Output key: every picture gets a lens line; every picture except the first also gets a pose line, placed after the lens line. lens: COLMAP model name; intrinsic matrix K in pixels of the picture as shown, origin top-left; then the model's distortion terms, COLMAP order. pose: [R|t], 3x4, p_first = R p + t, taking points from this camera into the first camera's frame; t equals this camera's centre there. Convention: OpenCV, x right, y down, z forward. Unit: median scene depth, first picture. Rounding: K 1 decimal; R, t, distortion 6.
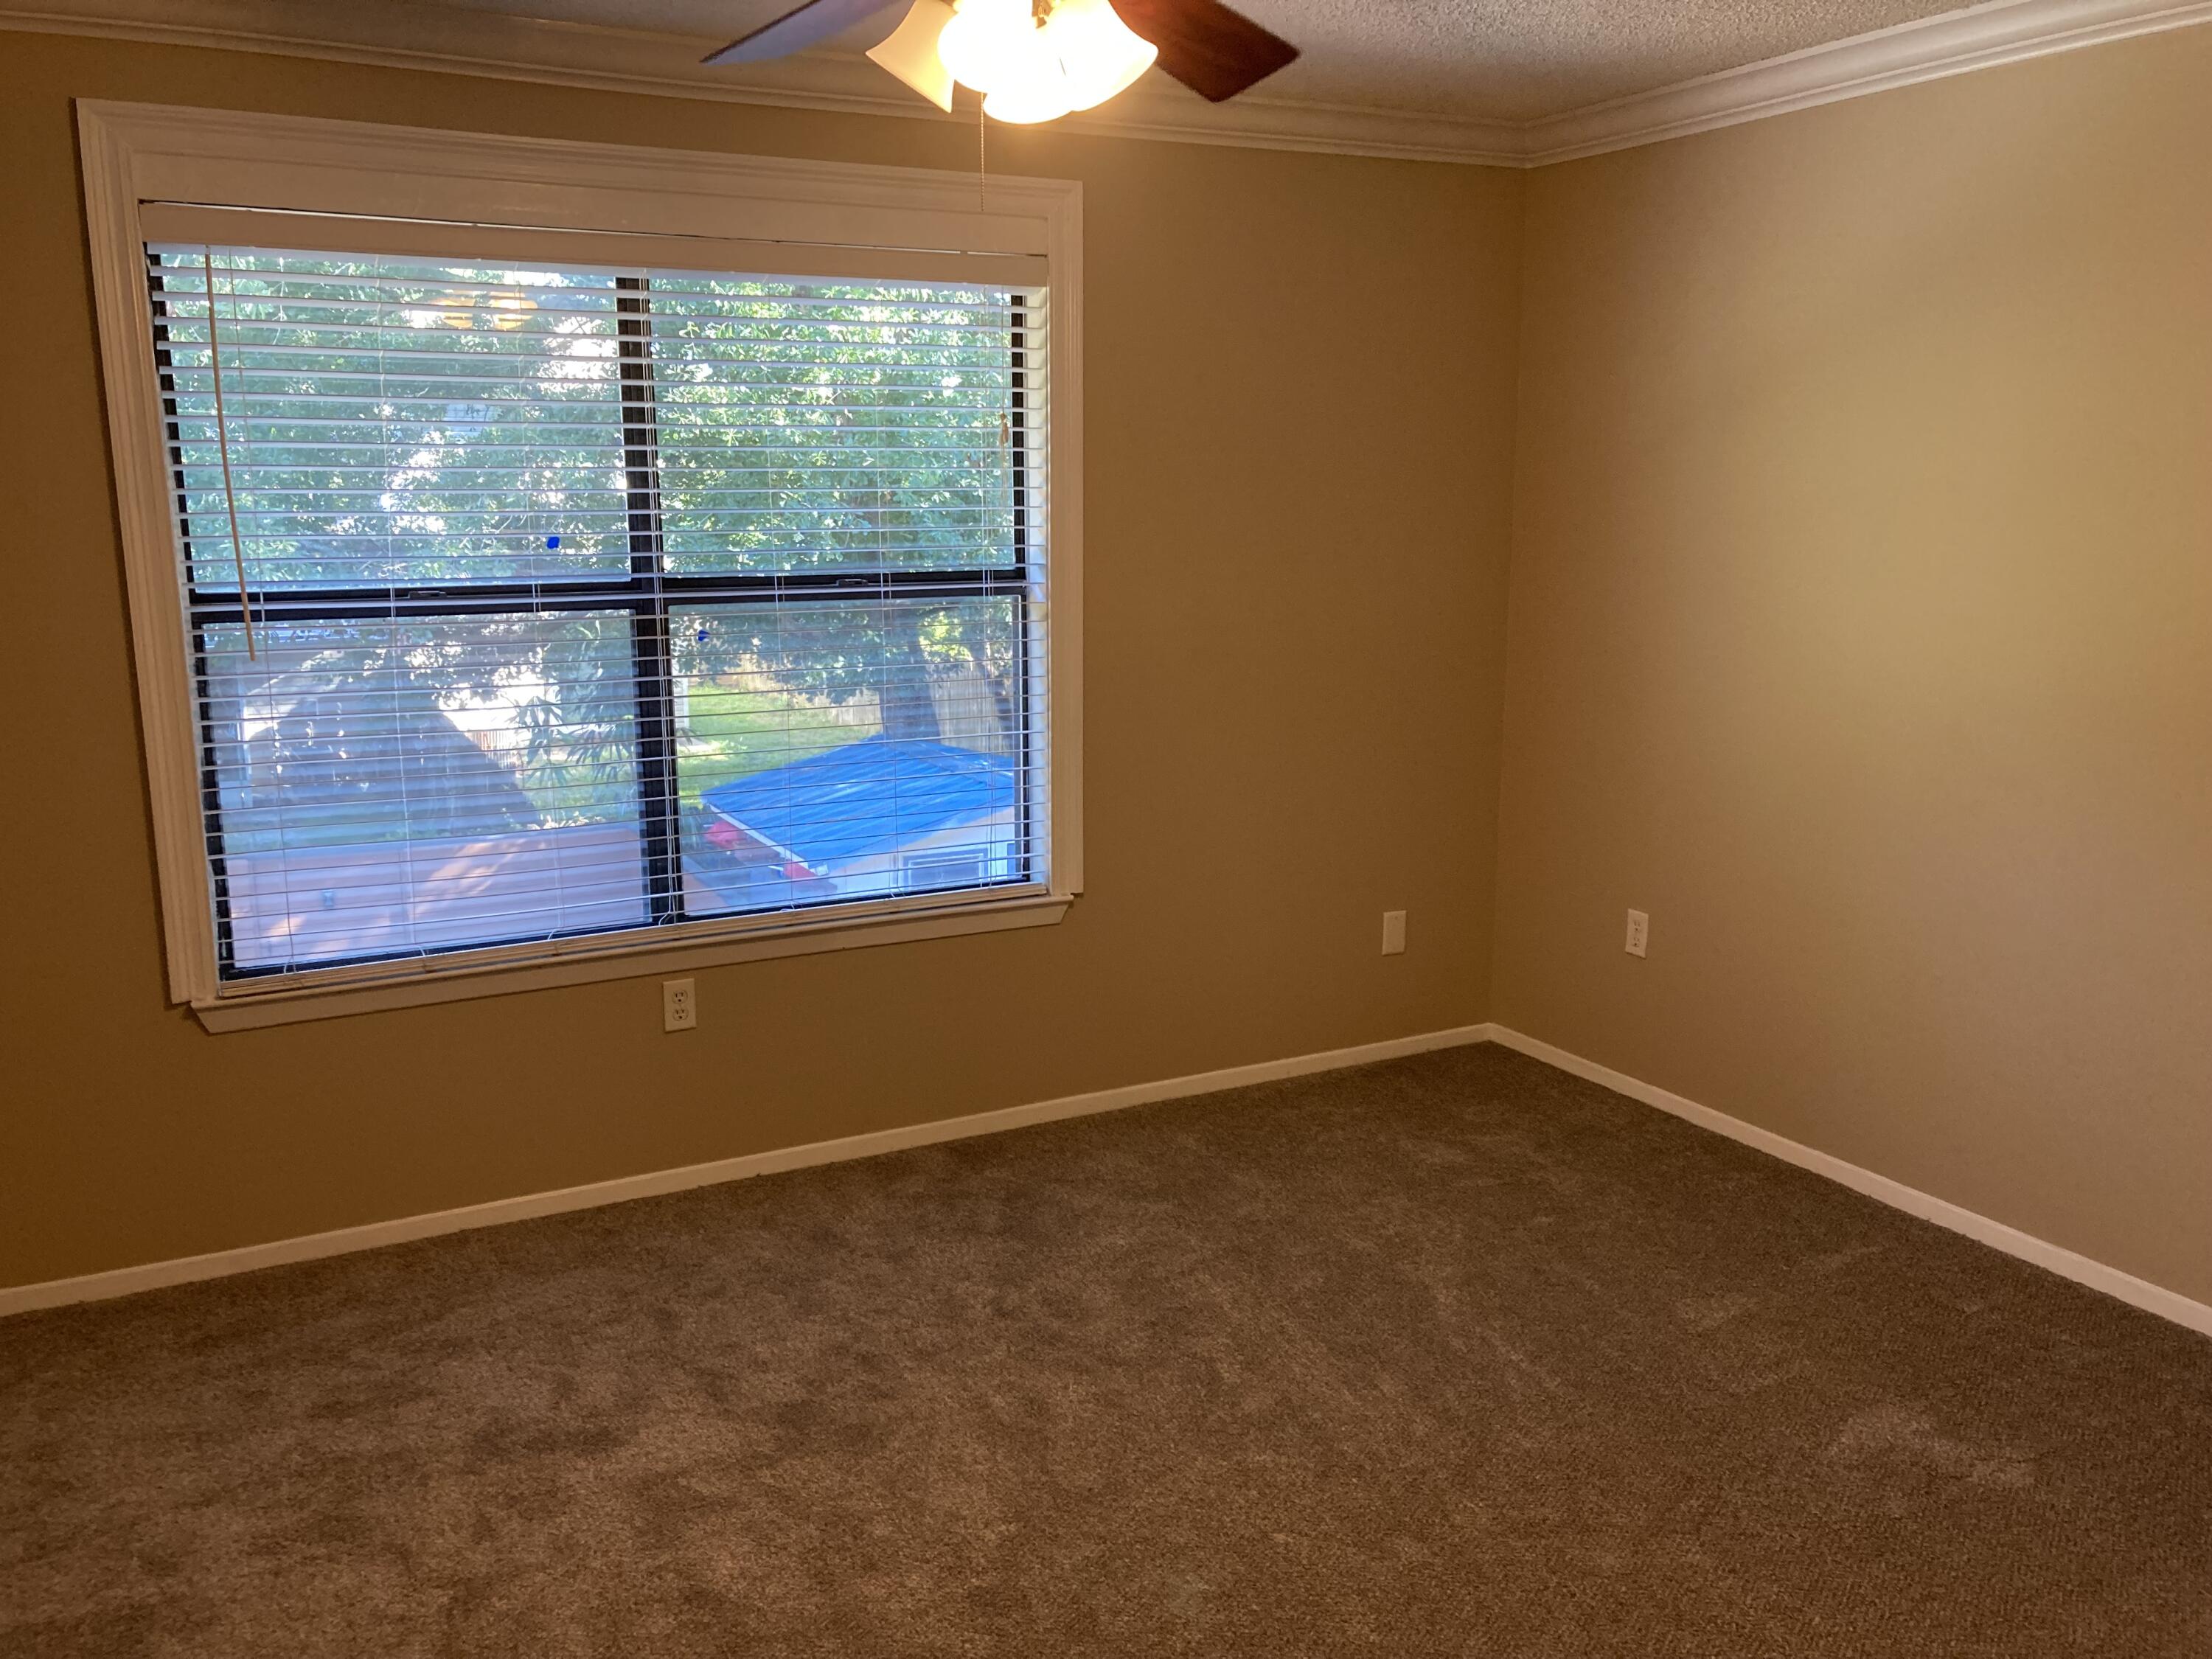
lens RADIAL K [[1824.3, 0, 1092.6], [0, 1824.3, 820.2], [0, 0, 1]] dist [0.046122, -0.046181]
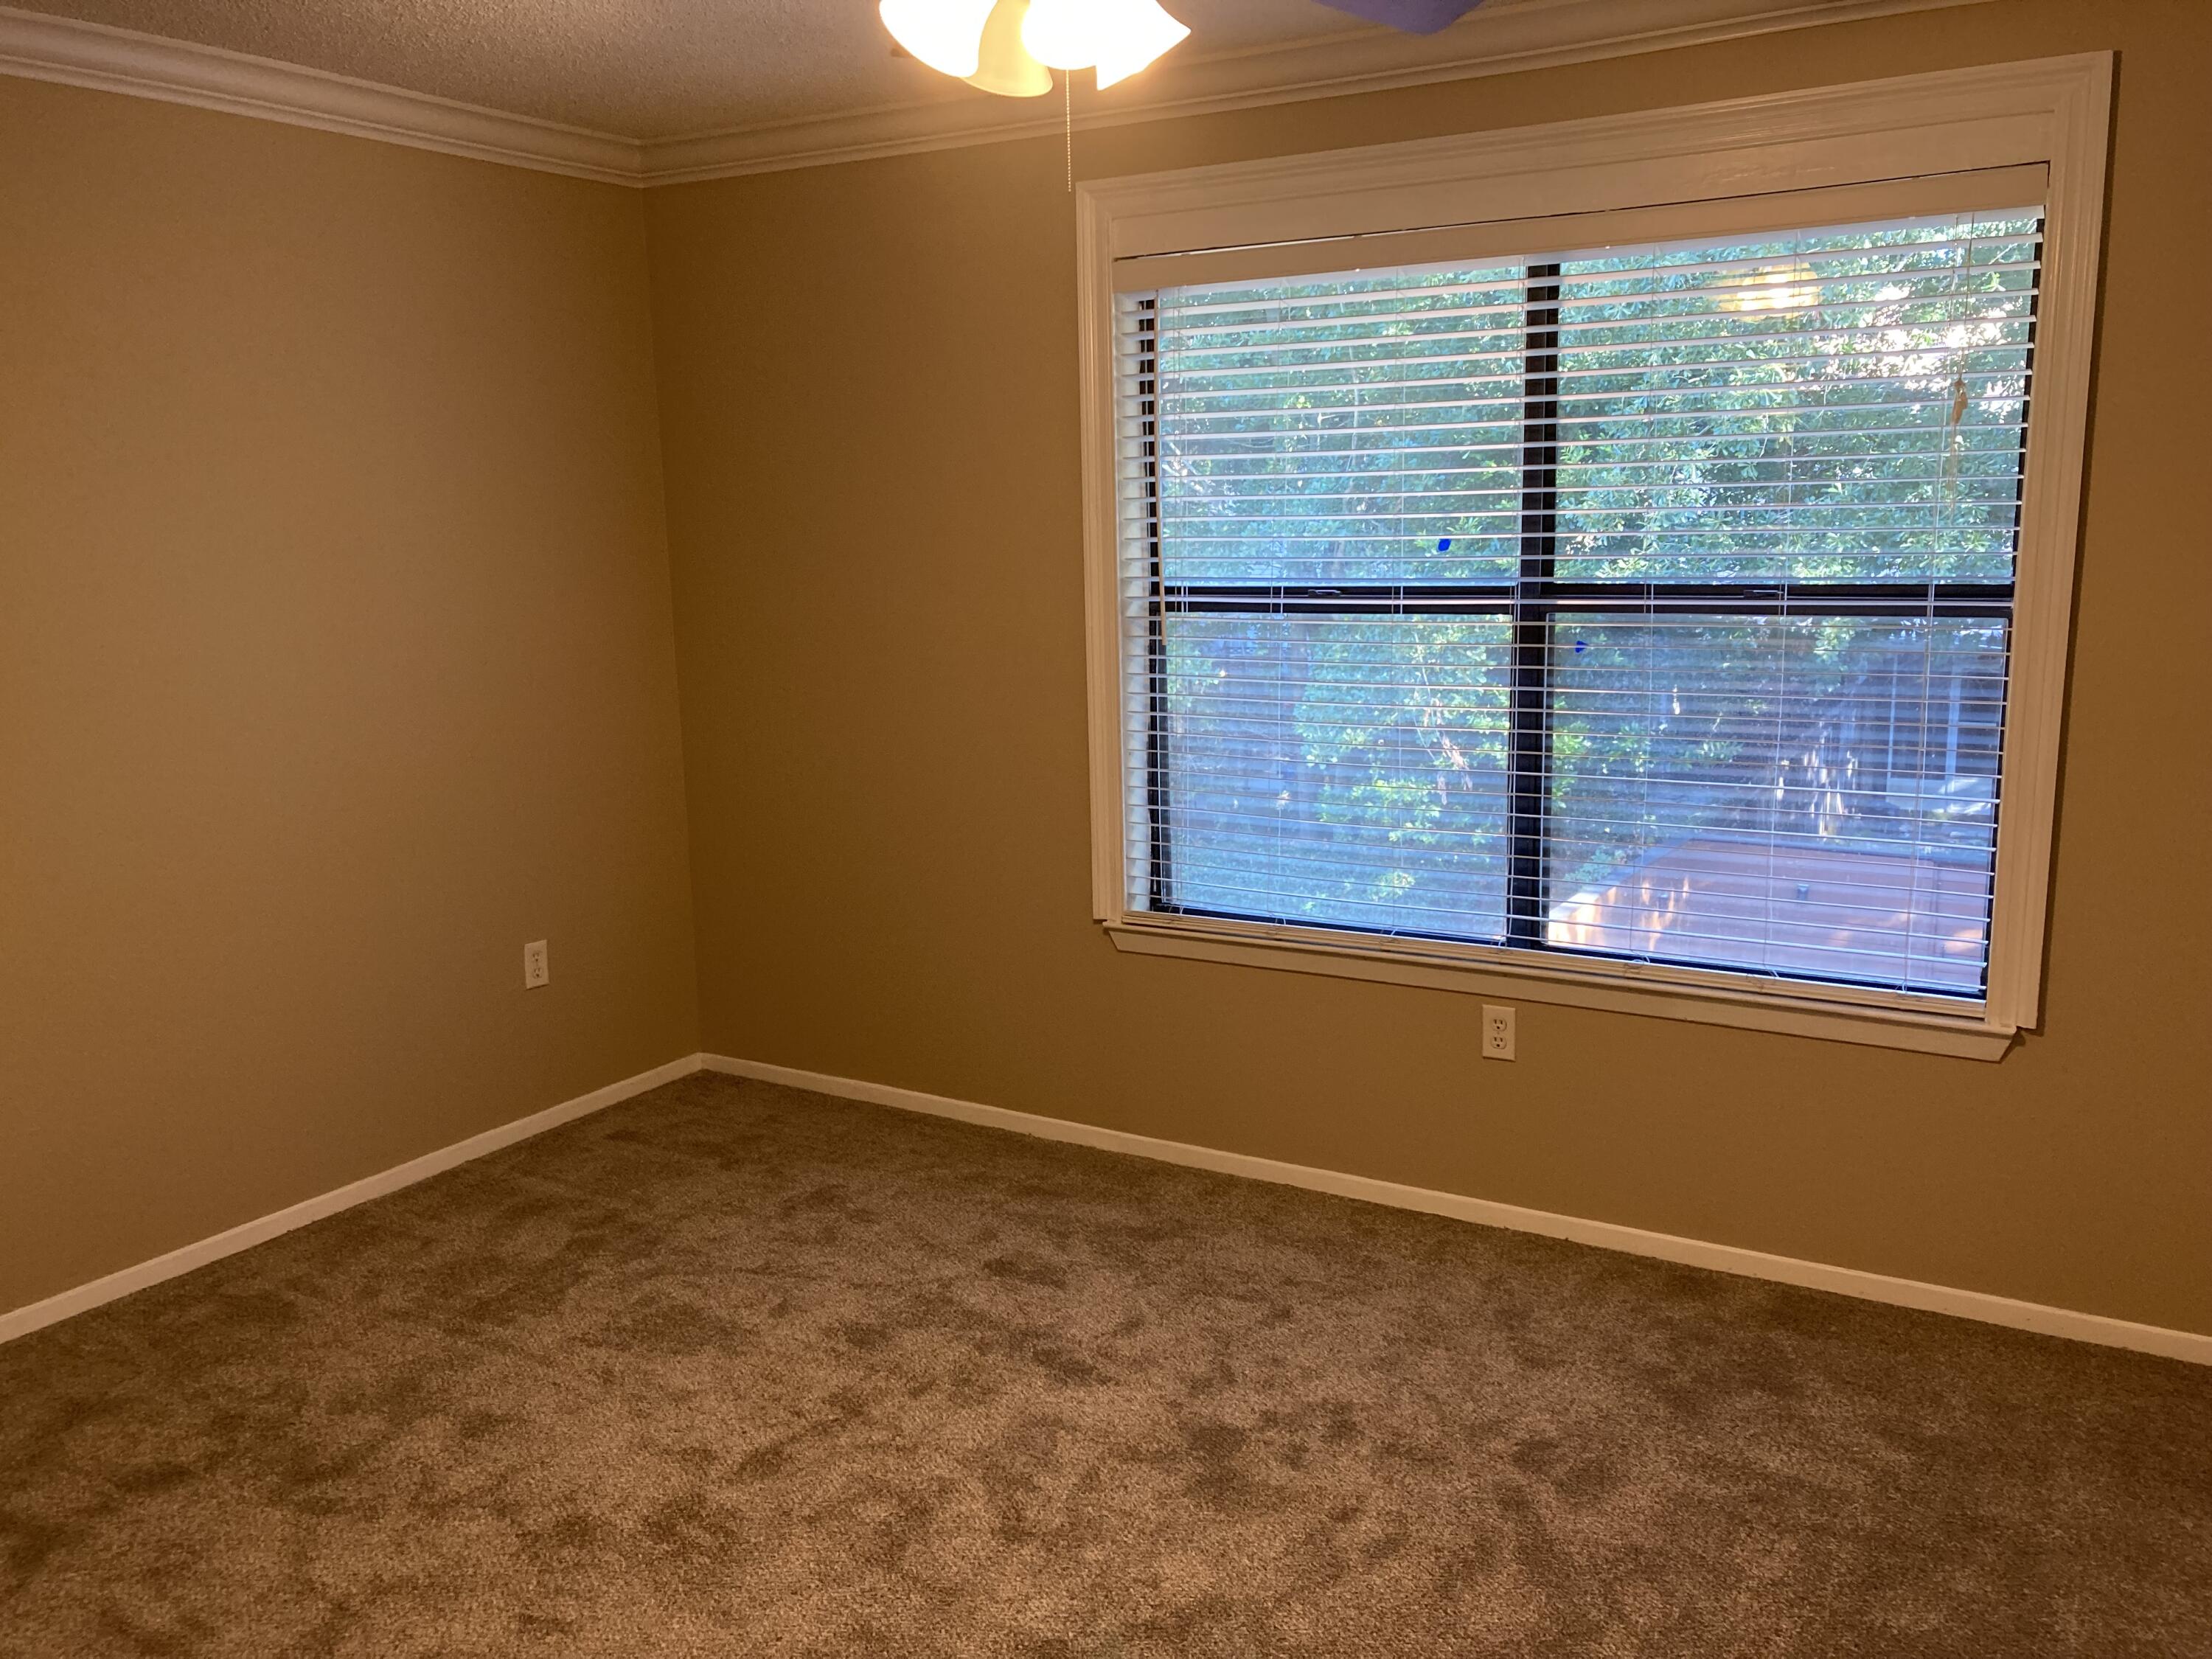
lens RADIAL K [[1824.3, 0, 1097.4], [0, 1824.3, 840.5], [0, 0, 1]] dist [0.046122, -0.046181]
pose [[0.512416, 0.151070, -0.845344, 0.501601], [-0.136520, 0.986216, 0.093491, -0.063719], [0.847816, 0.067500, 0.525977, 0.347351]]
